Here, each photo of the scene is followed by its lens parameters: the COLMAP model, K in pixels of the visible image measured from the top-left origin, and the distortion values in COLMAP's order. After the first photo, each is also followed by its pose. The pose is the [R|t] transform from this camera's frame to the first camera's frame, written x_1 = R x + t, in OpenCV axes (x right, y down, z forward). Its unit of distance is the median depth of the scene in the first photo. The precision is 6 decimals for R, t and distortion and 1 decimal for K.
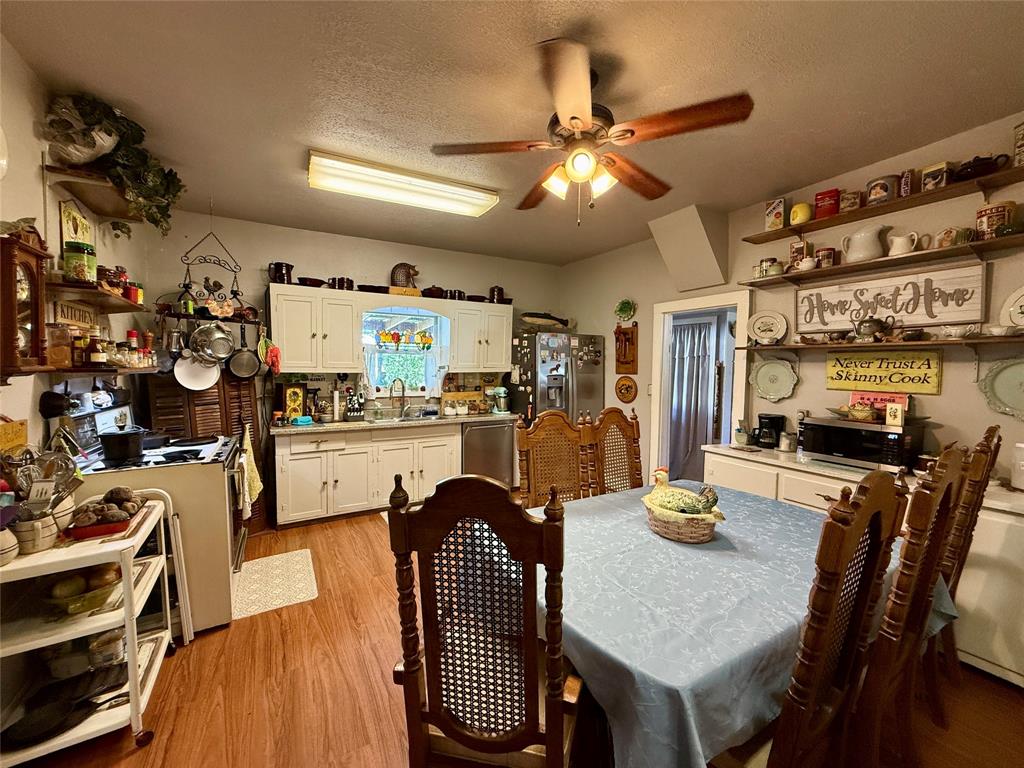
lens RADIAL K [[407.9, 0, 510.8], [0, 407.9, 384.1], [0, 0, 1]] dist [0.000941, -0.000251]
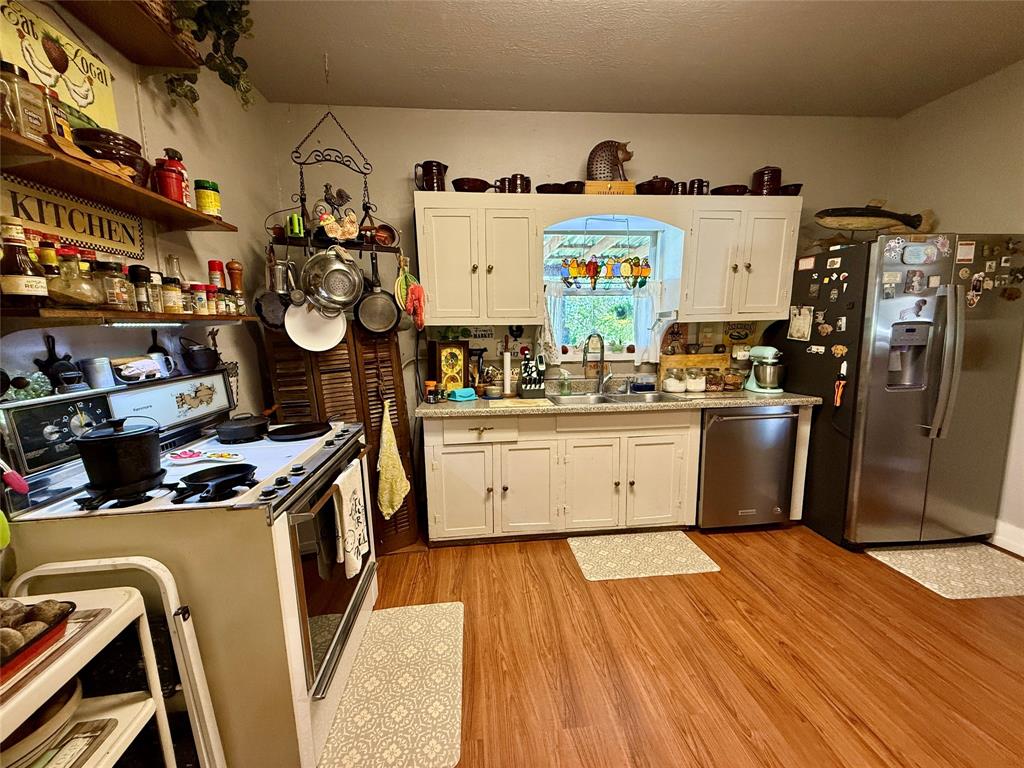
lens RADIAL K [[407.9, 0, 515.4], [0, 407.9, 387.2], [0, 0, 1]] dist [0.000941, -0.000251]
pose [[0.914587, 0.041505, -0.402253, -0.137664], [0.002362, 0.994154, 0.107949, 0.001357], [0.404381, -0.099678, 0.909142, 0.379164]]
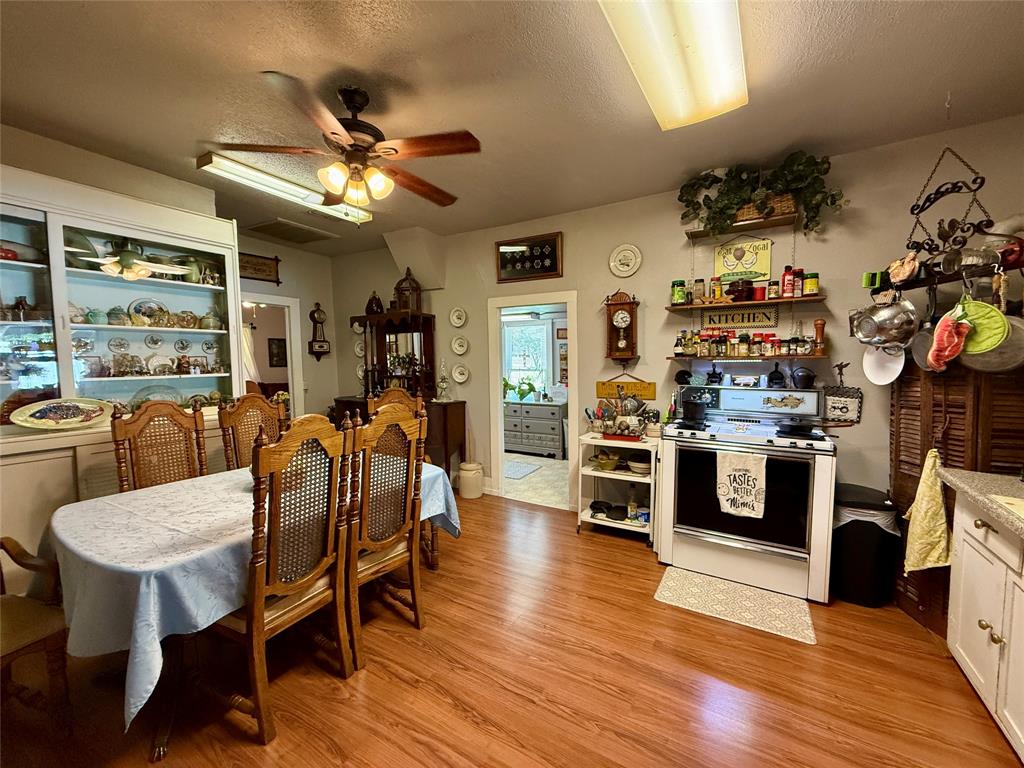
lens RADIAL K [[407.9, 0, 512.5], [0, 407.9, 388.5], [0, 0, 1]] dist [0.000941, -0.000251]
pose [[-0.869728, 0.037735, -0.492087, 0.150984], [-0.020316, 0.993490, 0.112093, -0.036792], [0.493114, 0.107488, -0.863299, 0.974875]]
